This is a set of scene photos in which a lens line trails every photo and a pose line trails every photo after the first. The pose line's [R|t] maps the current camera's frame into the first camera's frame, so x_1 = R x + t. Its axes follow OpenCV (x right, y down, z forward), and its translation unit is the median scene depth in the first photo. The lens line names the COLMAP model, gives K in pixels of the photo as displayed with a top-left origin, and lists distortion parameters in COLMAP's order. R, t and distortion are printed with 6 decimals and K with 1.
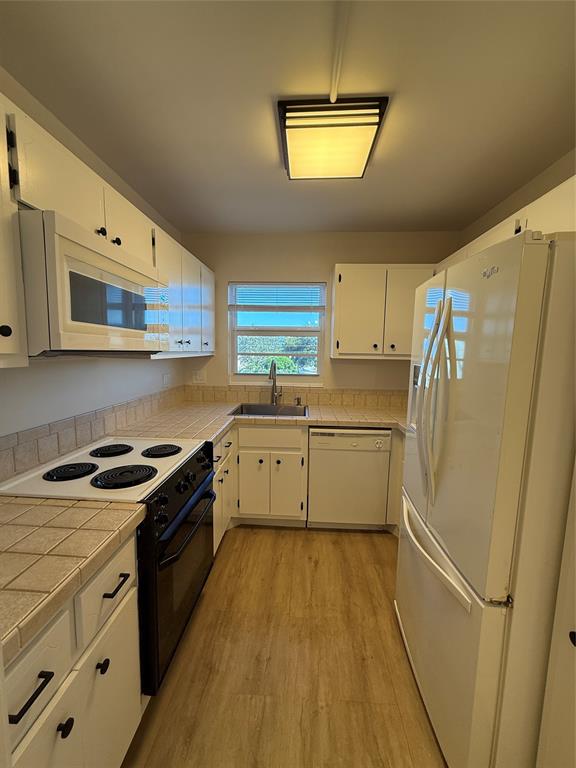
lens RADIAL K [[303.2, 0, 288.0], [0, 303.2, 384.0], [0, 0, 1]] dist [-0.000663, 0.000080]
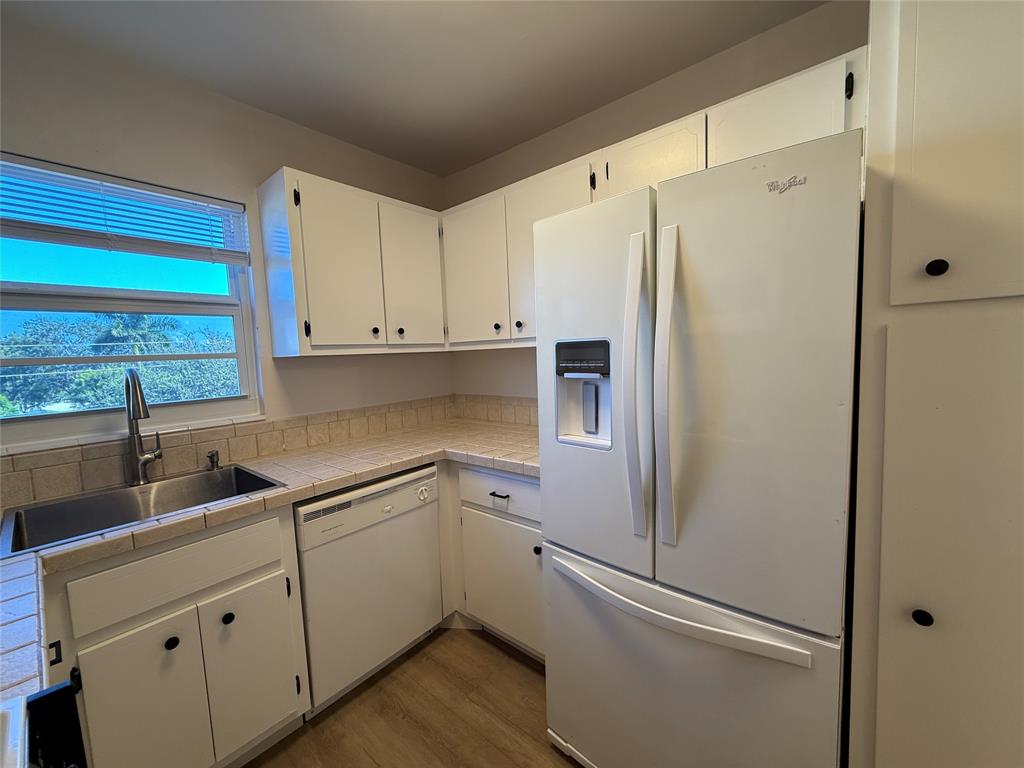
lens RADIAL K [[404.2, 0, 507.6], [0, 404.2, 387.4], [0, 0, 1]] dist [-0.000663, 0.000080]
pose [[0.601016, -0.105785, 0.792206, -0.196571], [0.137101, 0.990155, 0.028204, -0.005478], [-0.787390, 0.091661, 0.609602, 0.361907]]
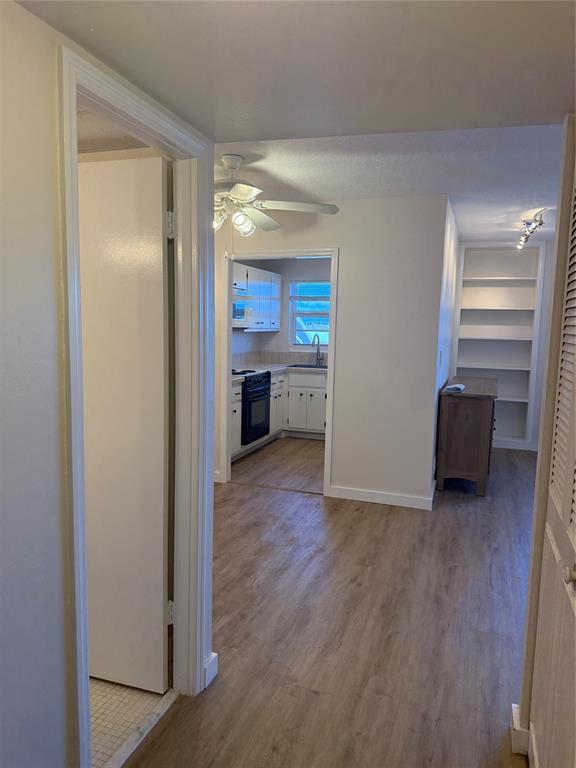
lens RADIAL K [[539.1, 0, 288.0], [0, 539.1, 384.0], [0, 0, 1]] dist [0.067847, -0.091557]
pose [[0.960020, 0.037289, -0.277438, 0.650014], [-0.038693, 0.999251, 0.000414, 0.196523], [0.277245, 0.010337, 0.960744, -1.836836]]
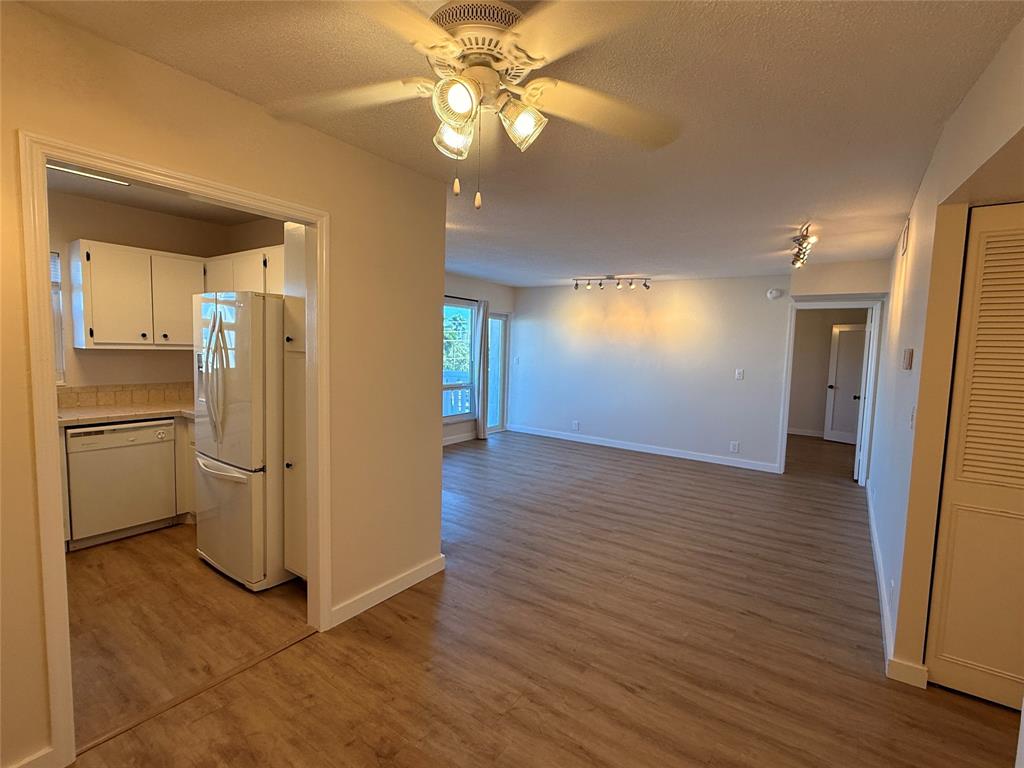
lens RADIAL K [[477.5, 0, 512.1], [0, 477.5, 386.1], [0, 0, 1]] dist [0.001990, 0.000003]
pose [[0.530685, -0.069429, 0.844721, -0.391337], [0.072539, 0.996703, 0.036349, 0.064247], [-0.844459, 0.041986, 0.533972, -0.792066]]
